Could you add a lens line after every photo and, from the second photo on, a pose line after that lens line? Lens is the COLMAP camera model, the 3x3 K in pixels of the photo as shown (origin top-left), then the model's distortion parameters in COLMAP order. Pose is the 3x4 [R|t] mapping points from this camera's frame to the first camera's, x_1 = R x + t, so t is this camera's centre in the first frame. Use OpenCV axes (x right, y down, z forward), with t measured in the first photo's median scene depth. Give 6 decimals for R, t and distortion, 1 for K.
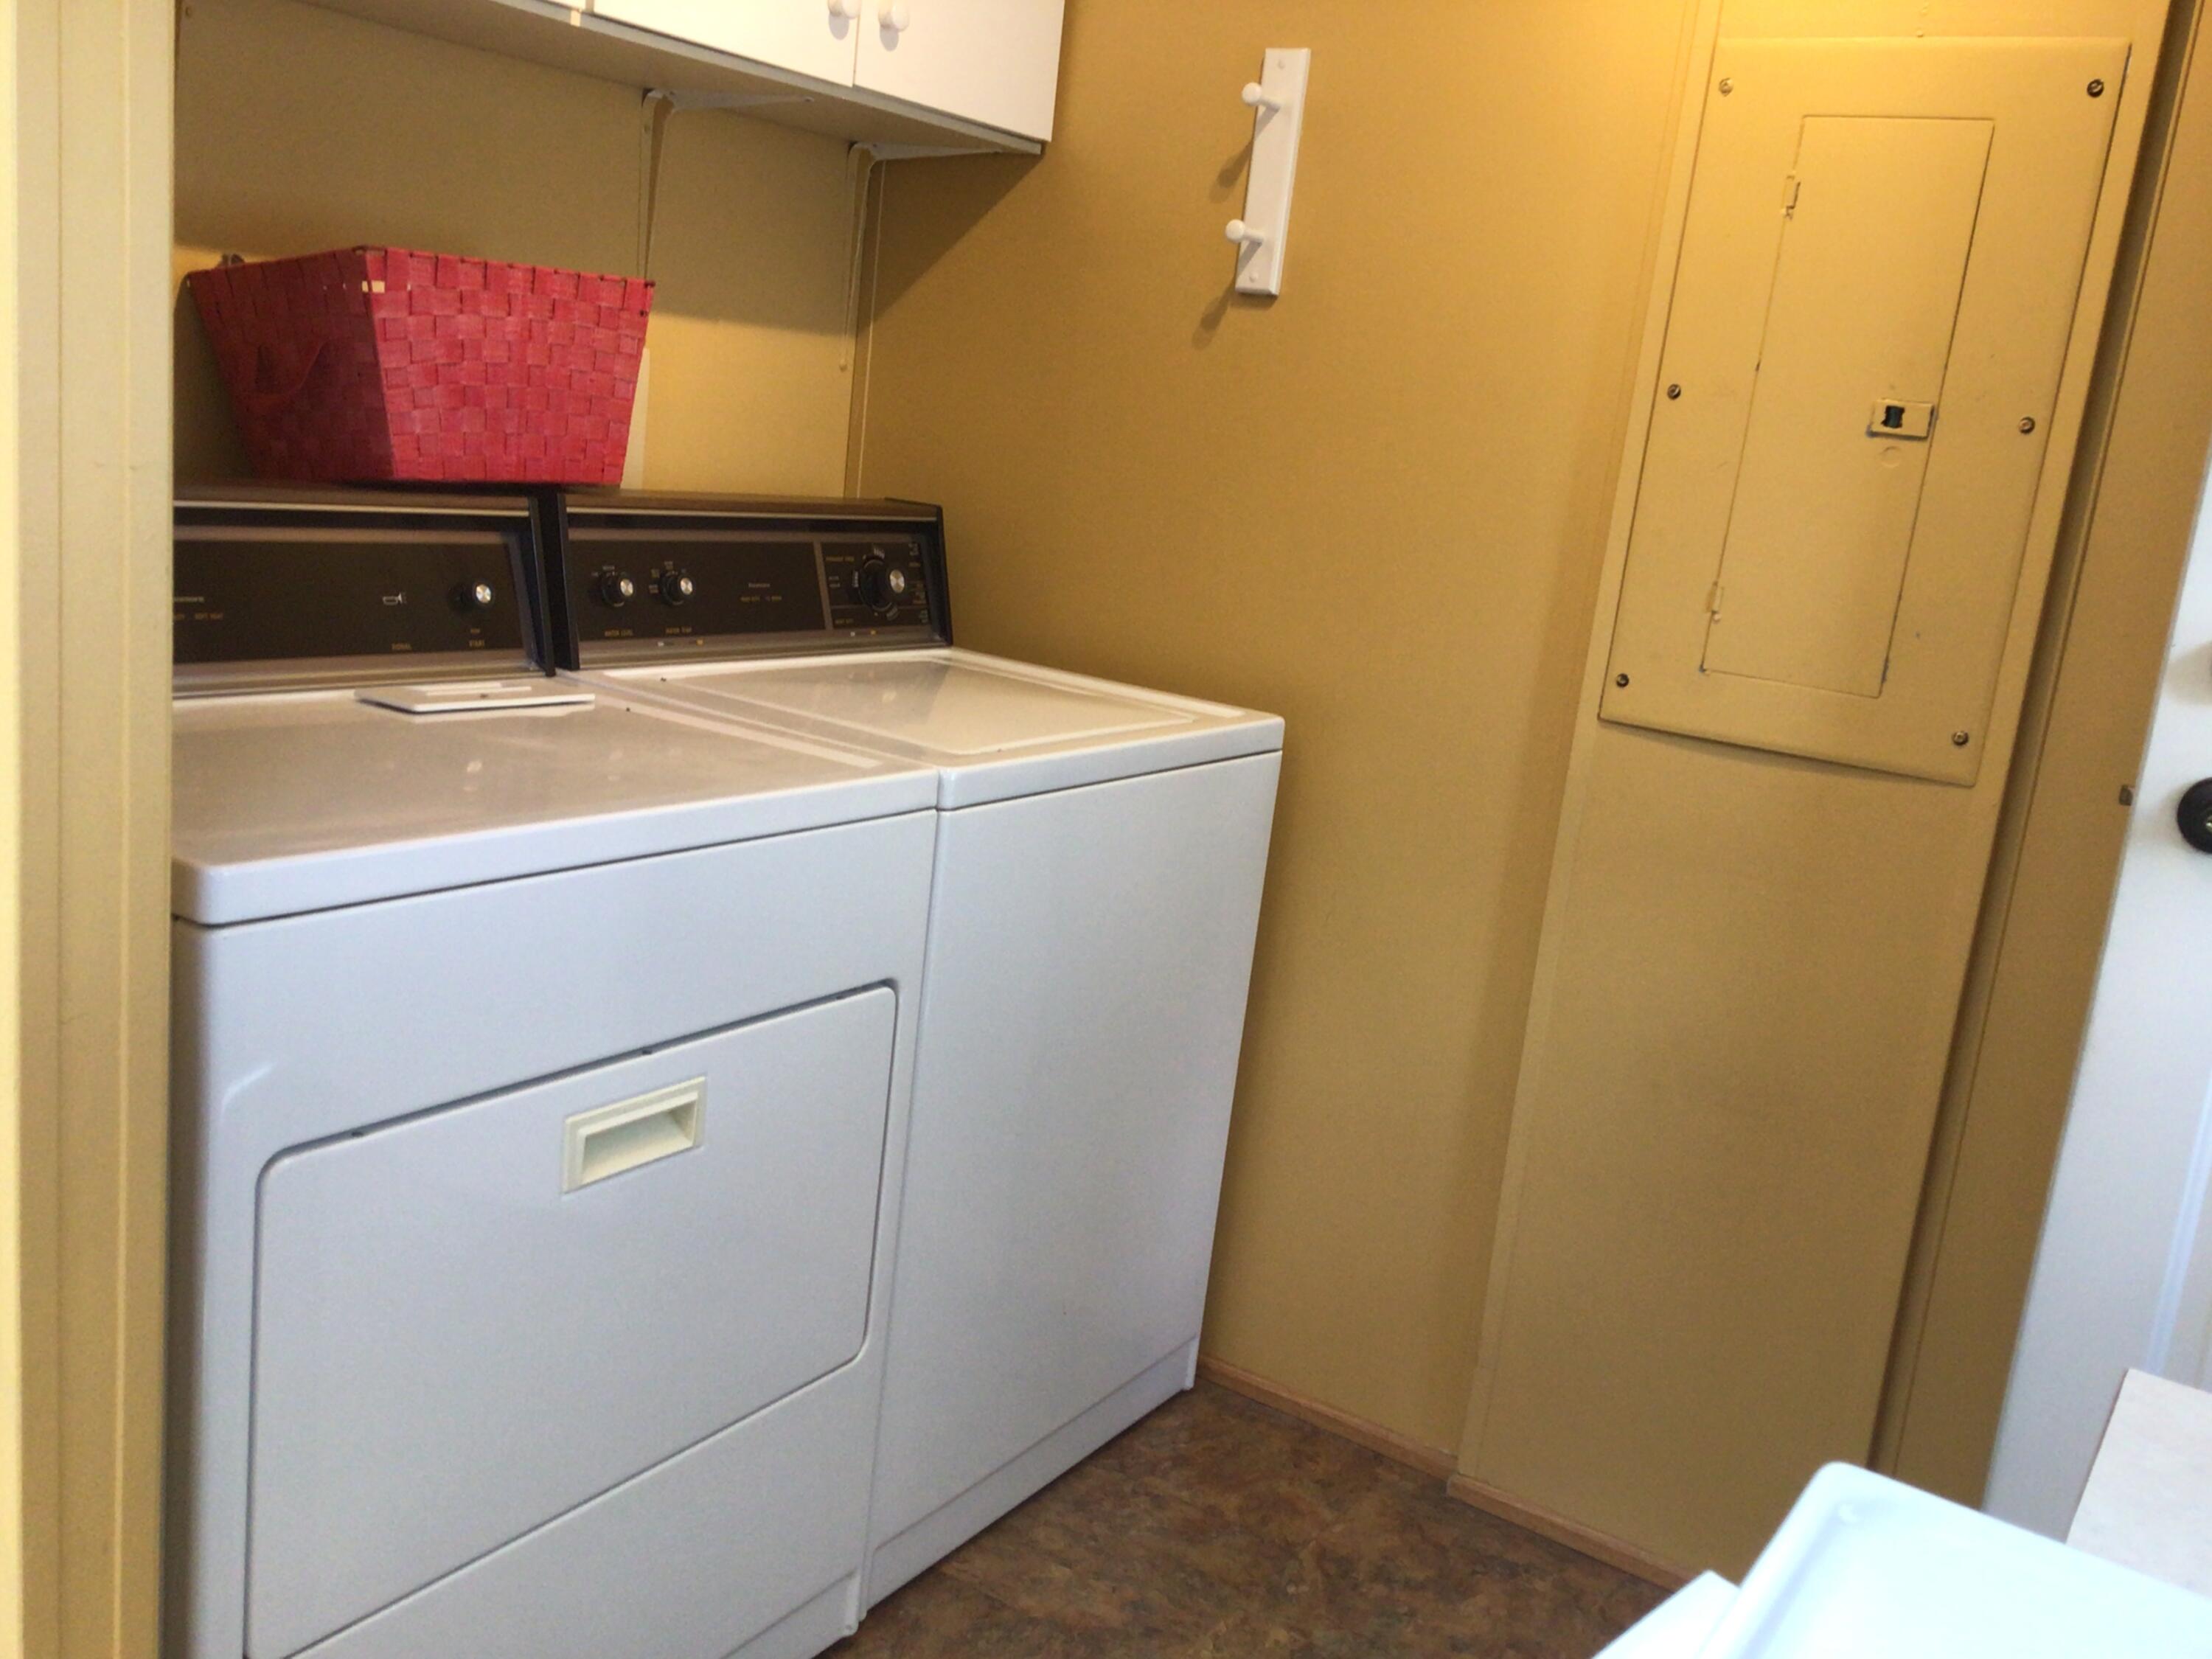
lens RADIAL K [[1951.2, 0, 1128.0], [0, 1951.2, 830.5], [0, 0, 1]] dist [0.102920, -0.162275]
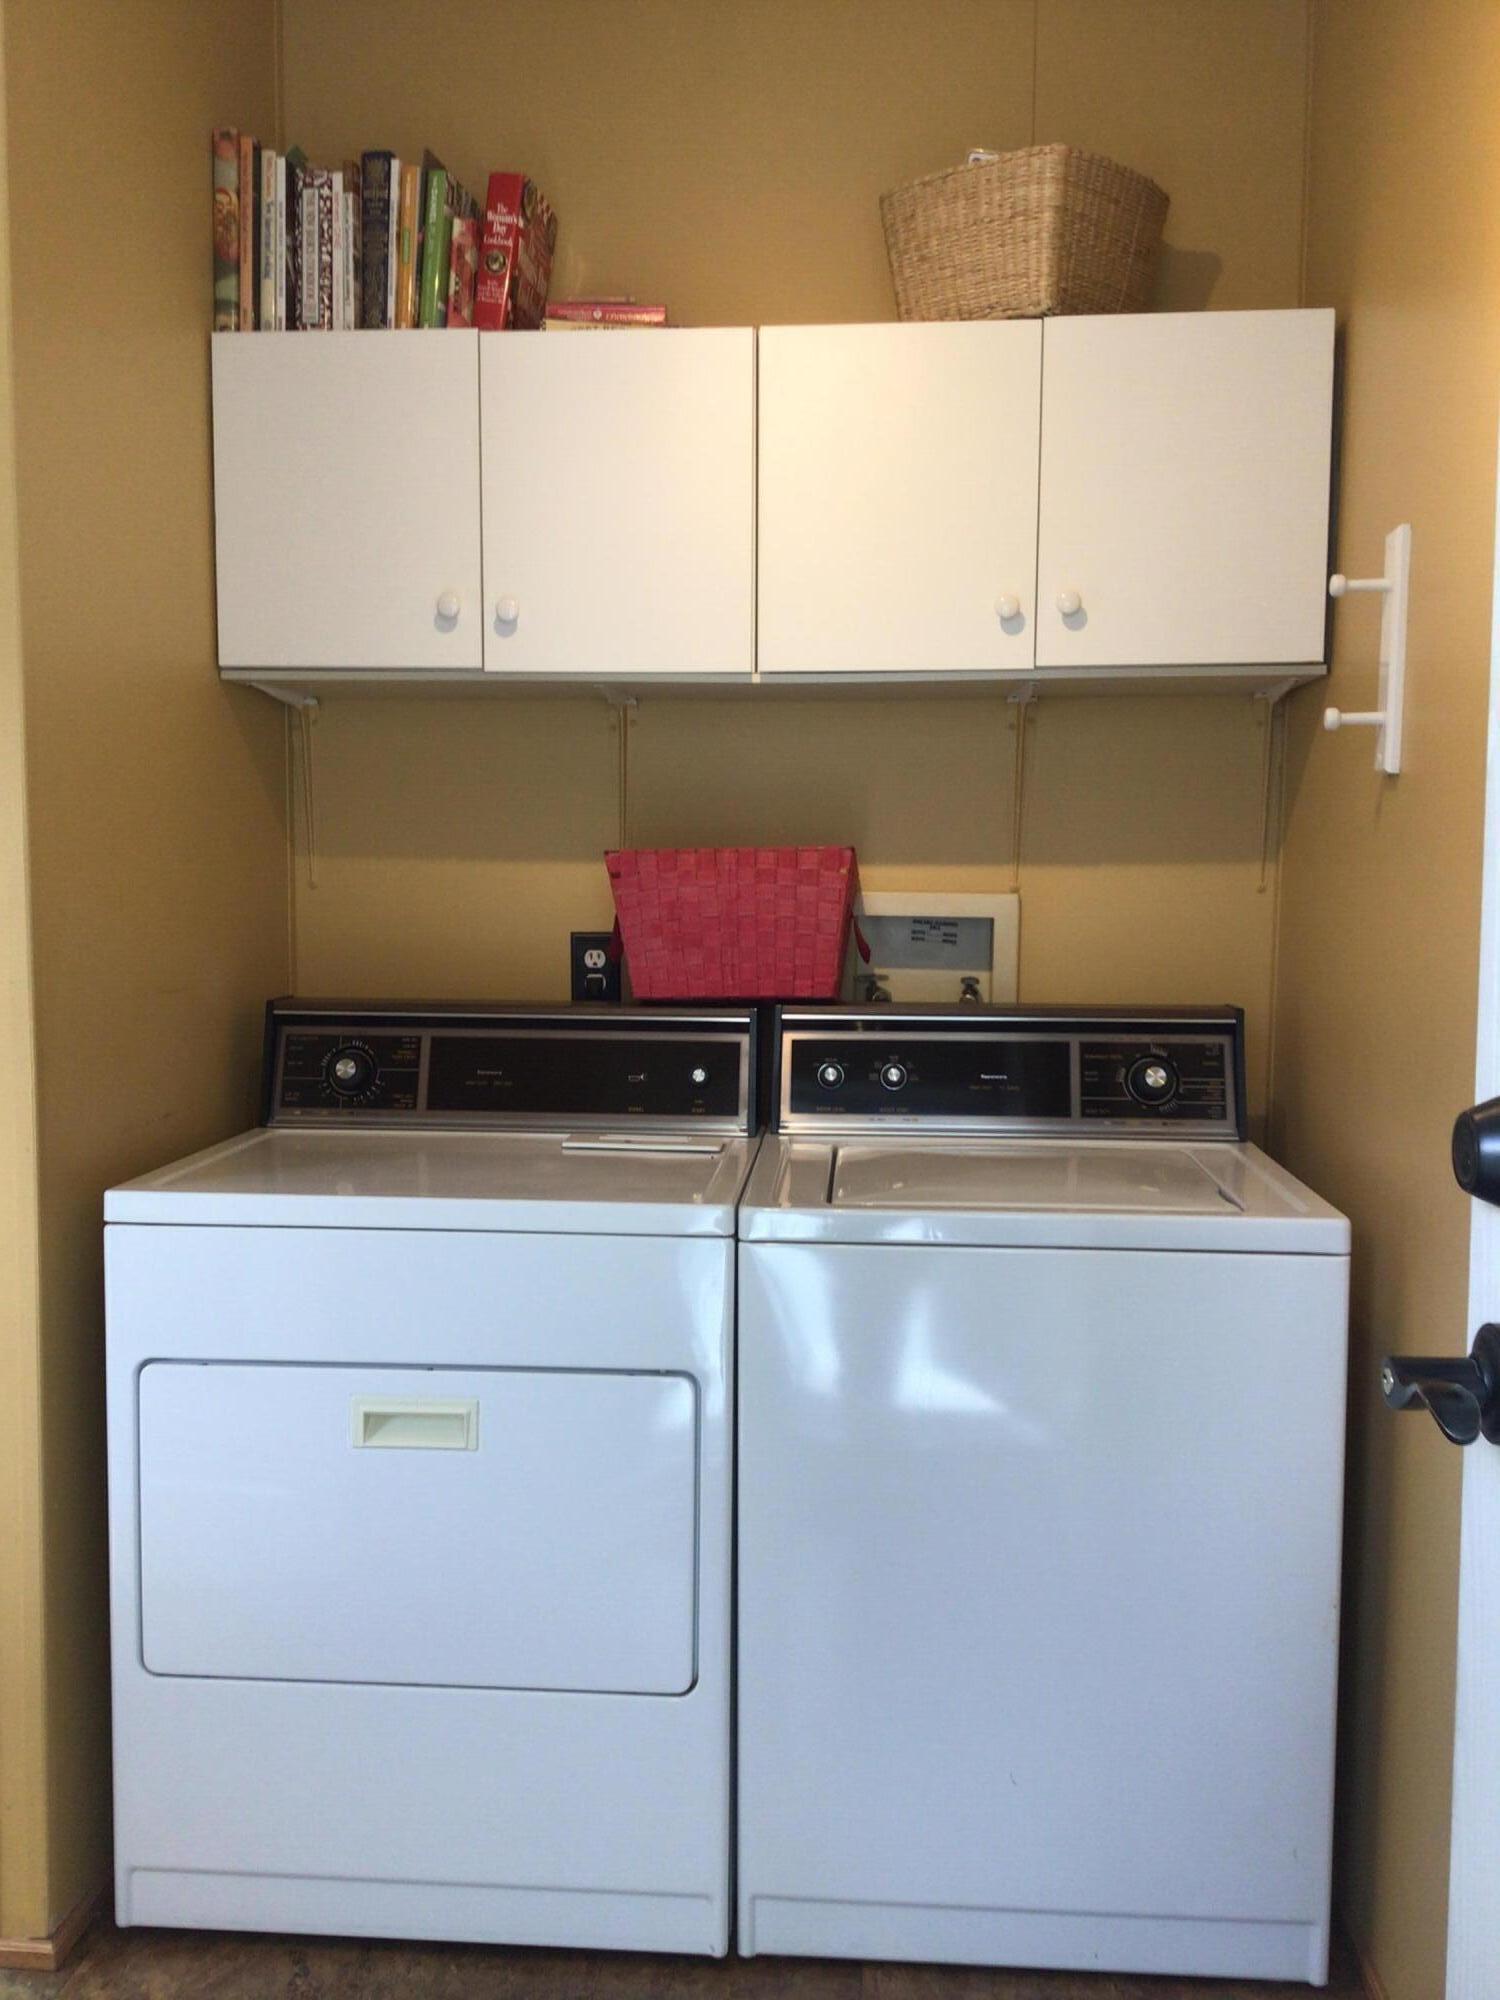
lens RADIAL K [[1764.2, 0, 757.4], [0, 1764.2, 1007.5], [0, 0, 1]] dist [0.102920, -0.162275]
pose [[0.490175, -0.035470, -0.870902, 0.714370], [-0.135950, 0.983832, -0.116587, -0.022432], [0.860957, 0.175547, 0.477427, 0.372119]]
